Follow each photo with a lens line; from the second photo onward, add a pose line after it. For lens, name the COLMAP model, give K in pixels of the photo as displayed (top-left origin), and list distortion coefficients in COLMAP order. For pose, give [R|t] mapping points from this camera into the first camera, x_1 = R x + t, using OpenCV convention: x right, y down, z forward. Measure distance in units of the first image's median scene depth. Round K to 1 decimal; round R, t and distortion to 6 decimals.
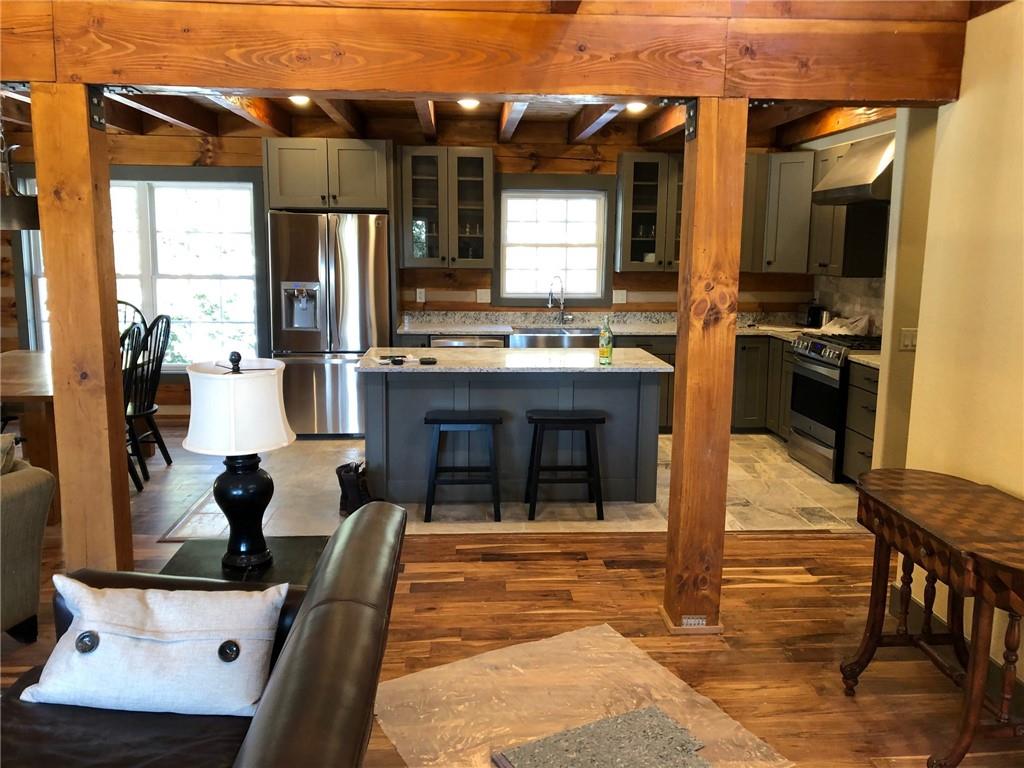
lens RADIAL K [[840.1, 0, 516.2], [0, 840.1, 380.8], [0, 0, 1]] dist [0.034448, -0.032956]
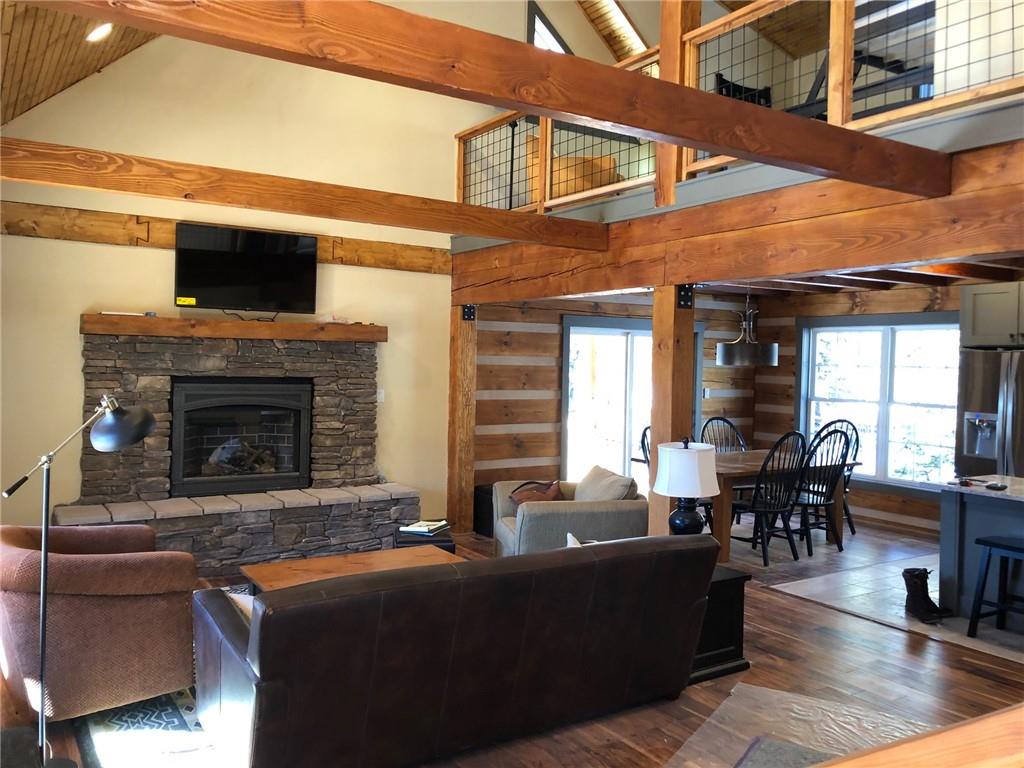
lens RADIAL K [[840.1, 0, 501.5], [0, 840.1, 372.3], [0, 0, 1]] dist [0.034448, -0.032956]
pose [[0.470885, 0.010392, -0.882133, 0.621487], [-0.156640, 0.985027, -0.072011, 0.009807], [0.868177, 0.172086, 0.465462, -0.076038]]
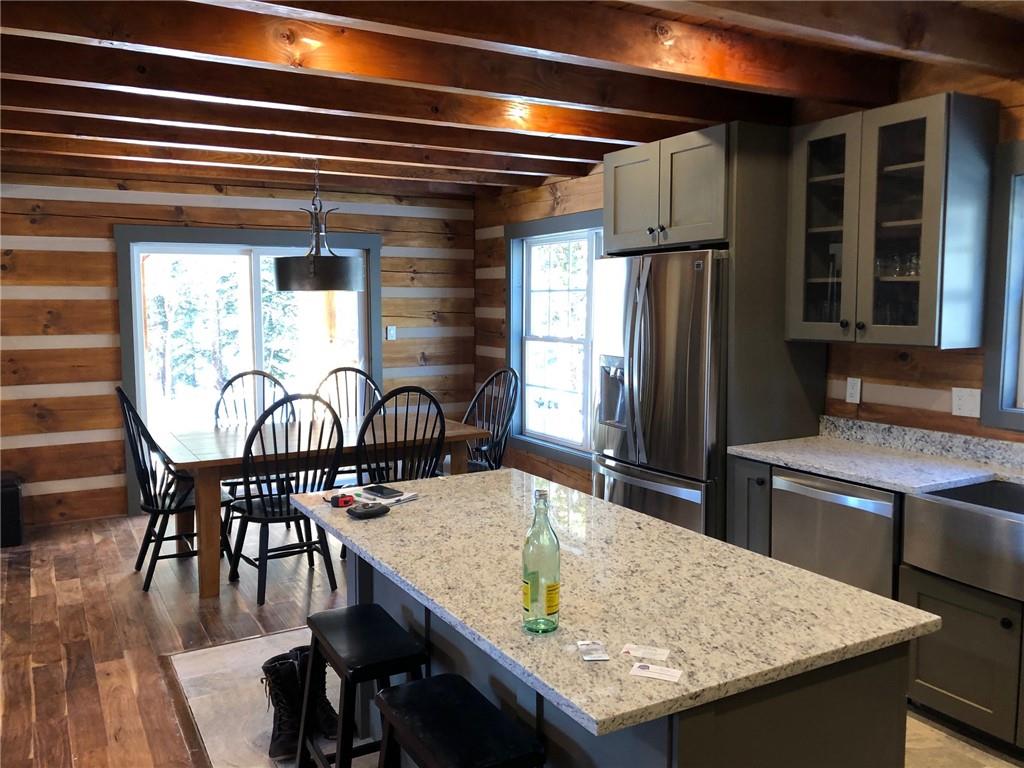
lens RADIAL K [[840.1, 0, 513.4], [0, 840.1, 381.7], [0, 0, 1]] dist [0.034448, -0.032956]
pose [[0.442258, 0.072853, -0.893924, 0.478779], [-0.135673, 0.990660, 0.013614, -0.143416], [0.886567, 0.115260, 0.448012, 0.941832]]
